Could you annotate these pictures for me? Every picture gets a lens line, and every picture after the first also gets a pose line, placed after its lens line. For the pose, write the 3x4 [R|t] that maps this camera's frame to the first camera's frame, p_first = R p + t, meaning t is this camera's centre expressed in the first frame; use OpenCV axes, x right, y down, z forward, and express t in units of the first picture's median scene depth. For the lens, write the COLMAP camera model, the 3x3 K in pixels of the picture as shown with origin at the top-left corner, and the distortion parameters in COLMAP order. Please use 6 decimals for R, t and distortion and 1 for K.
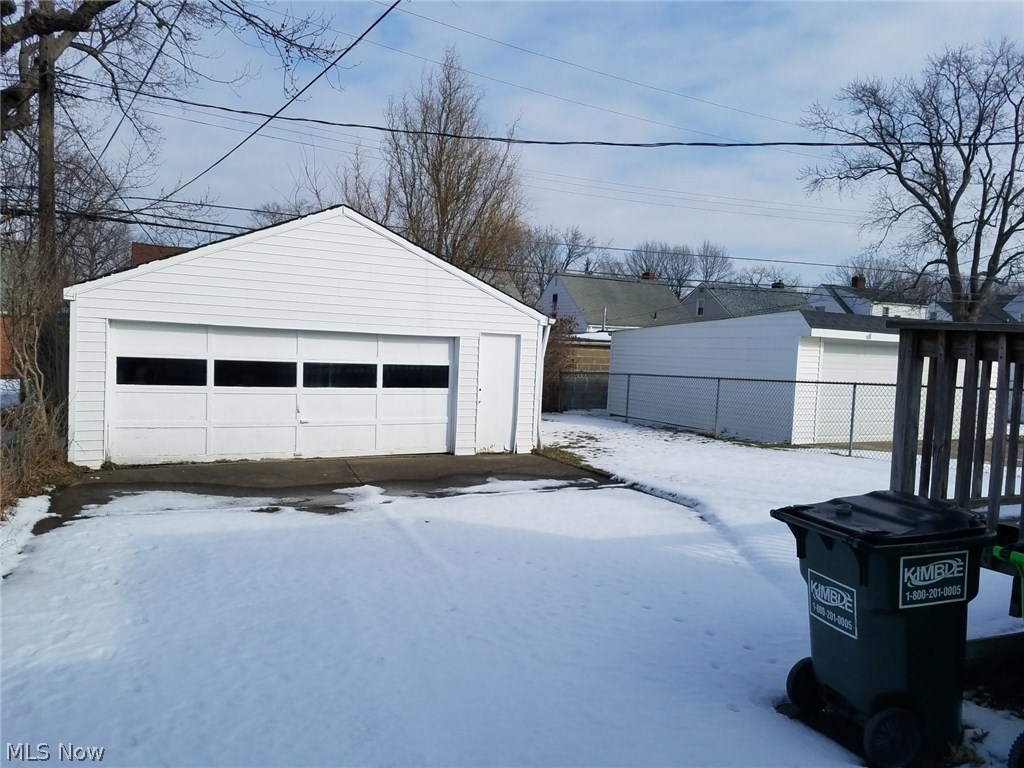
lens RADIAL K [[791.1, 0, 524.2], [0, 791.1, 385.2], [0, 0, 1]] dist [0.188742, -0.318550]
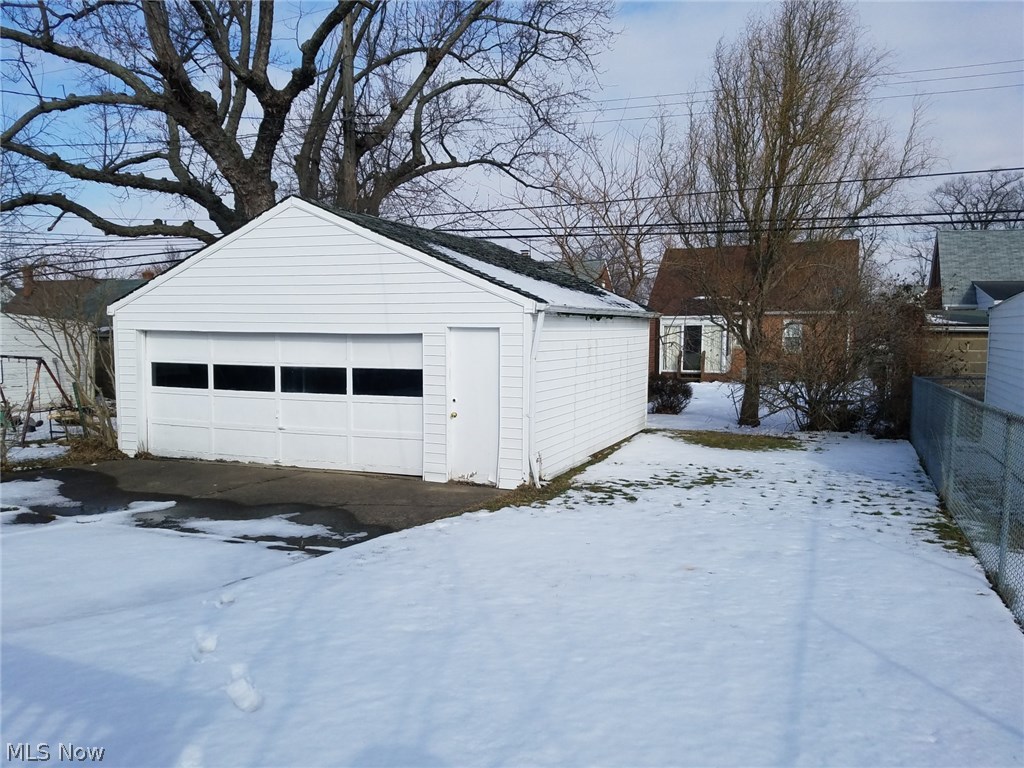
lens RADIAL K [[791.1, 0, 524.2], [0, 791.1, 385.2], [0, 0, 1]] dist [0.188742, -0.318550]
pose [[0.612392, -0.000114, -0.790554, 0.658212], [-0.029915, 0.999280, -0.023318, 0.007996], [0.789988, 0.037929, 0.611948, 0.630026]]
